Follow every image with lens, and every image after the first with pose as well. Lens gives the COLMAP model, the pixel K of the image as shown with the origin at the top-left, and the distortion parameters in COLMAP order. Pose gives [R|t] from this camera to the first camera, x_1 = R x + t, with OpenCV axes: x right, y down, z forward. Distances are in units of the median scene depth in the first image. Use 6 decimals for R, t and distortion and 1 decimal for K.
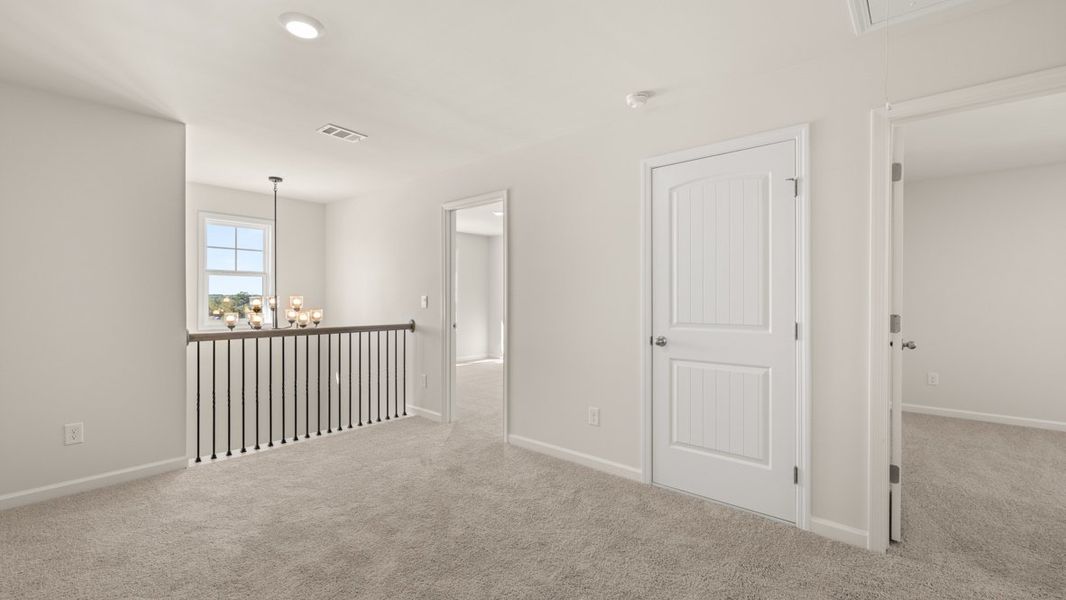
lens RADIAL K [[448.7, 0, 528.1], [0, 448.7, 299.5], [0, 0, 1]] dist [0.000813, 0.000269]
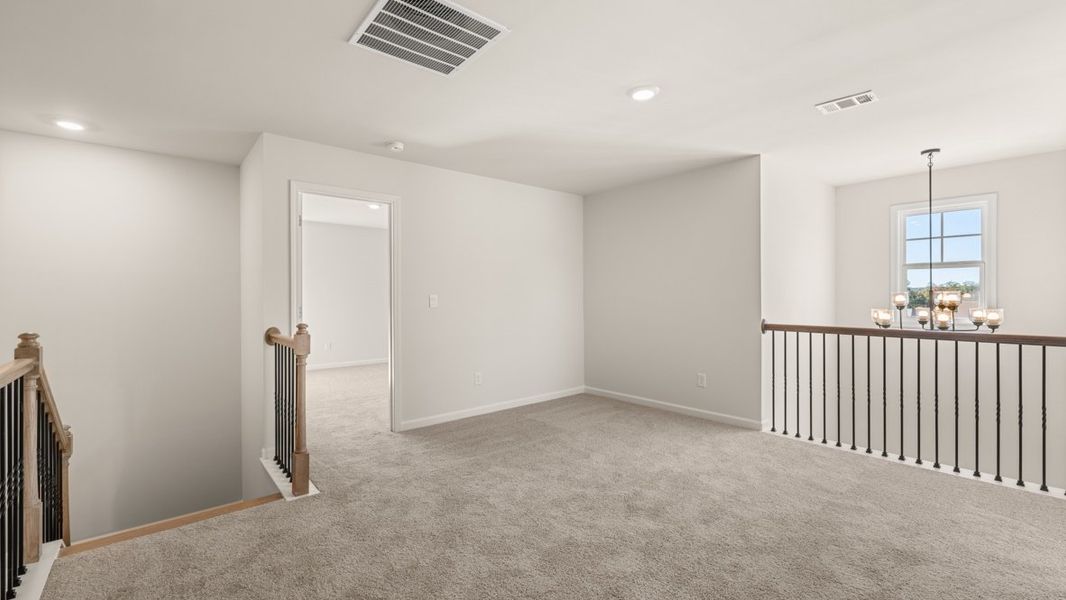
lens RADIAL K [[448.7, 0, 528.1], [0, 448.7, 299.5], [0, 0, 1]] dist [0.000813, 0.000269]
pose [[-0.155803, 0.008233, -0.987754, 0.545006], [0.002681, 0.999965, 0.007912, -0.000779], [0.987785, -0.001416, -0.155820, 0.539194]]
